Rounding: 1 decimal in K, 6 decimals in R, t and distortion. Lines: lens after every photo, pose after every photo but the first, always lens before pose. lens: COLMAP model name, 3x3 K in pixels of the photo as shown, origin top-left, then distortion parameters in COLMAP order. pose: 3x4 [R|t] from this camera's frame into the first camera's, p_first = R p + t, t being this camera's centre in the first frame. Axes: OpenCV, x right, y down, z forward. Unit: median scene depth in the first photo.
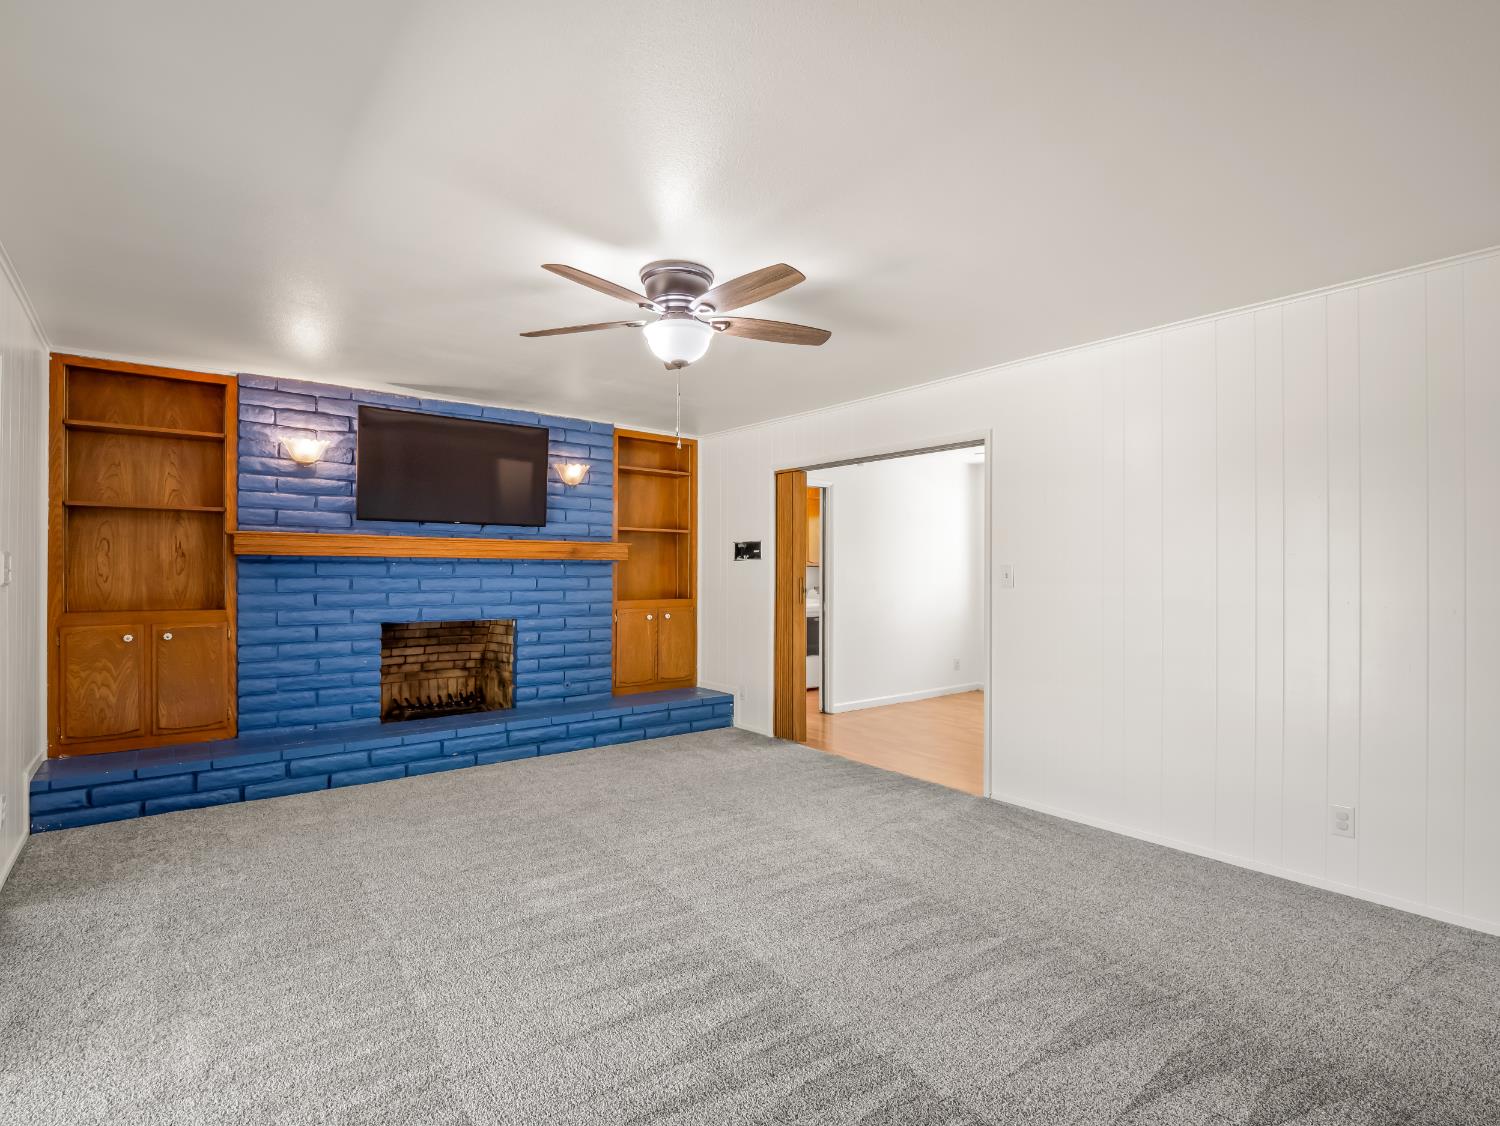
lens RADIAL K [[723.8, 0, 730.3], [0, 723.8, 572.9], [0, 0, 1]] dist [-0.011449, -0.004770]
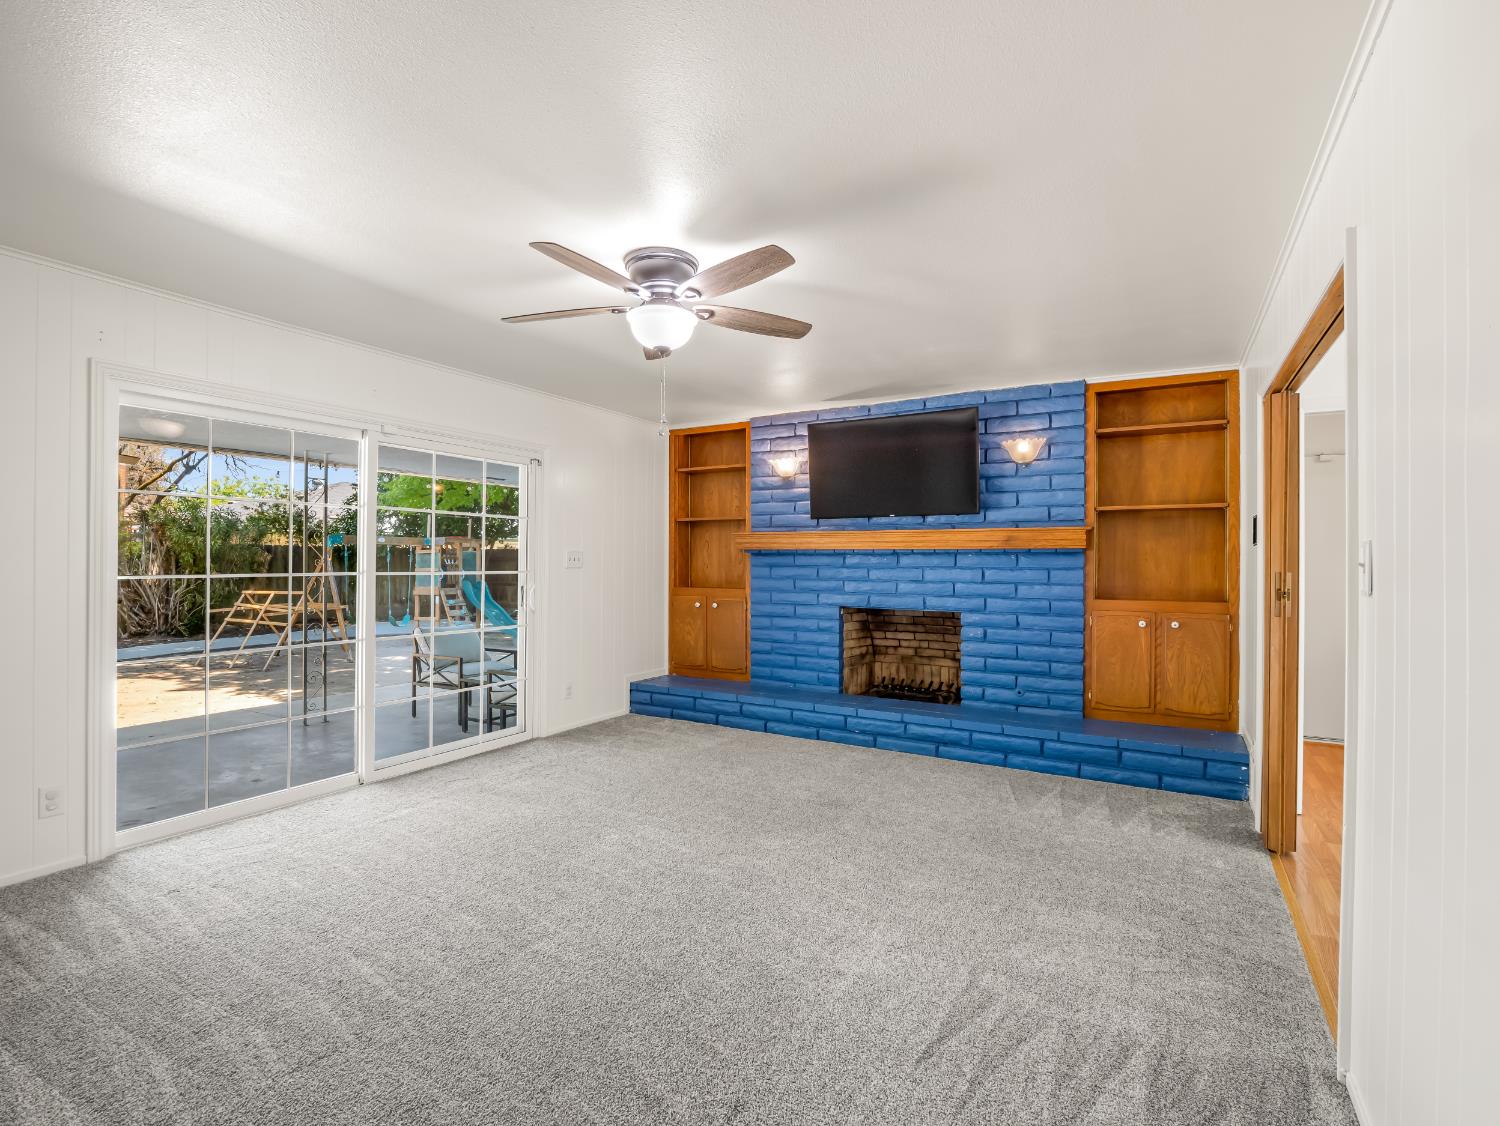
lens RADIAL K [[723.8, 0, 756.3], [0, 723.8, 557.1], [0, 0, 1]] dist [-0.011449, -0.004770]
pose [[0.372410, -0.006984, -0.928042, 0.513354], [-0.005274, 0.999940, -0.009642, 0.001885], [0.928053, 0.008485, 0.372351, 0.415044]]
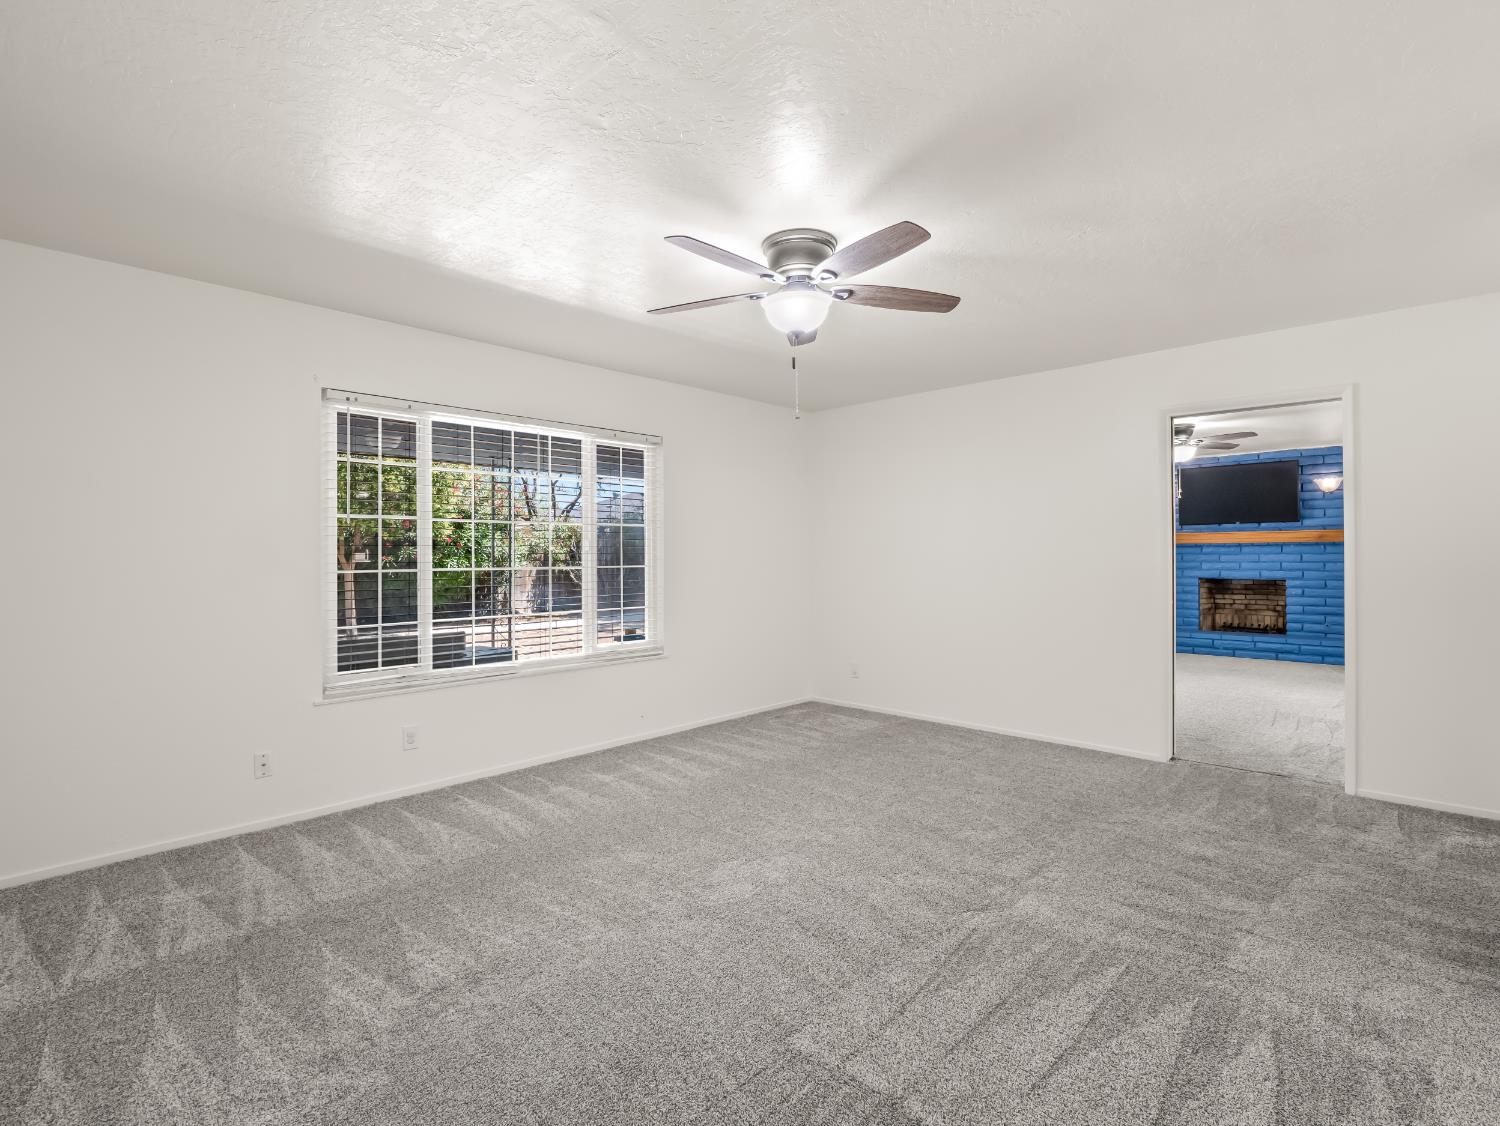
lens RADIAL K [[749.5, 0, 713.1], [0, 749.5, 546.8], [0, 0, 1]] dist [-0.039034, -0.000428]
pose [[0.113207, -0.013694, -0.993477, 1.241068], [0.003582, 0.999904, -0.013375, 0.008036], [0.993565, -0.002045, 0.113245, -0.476734]]
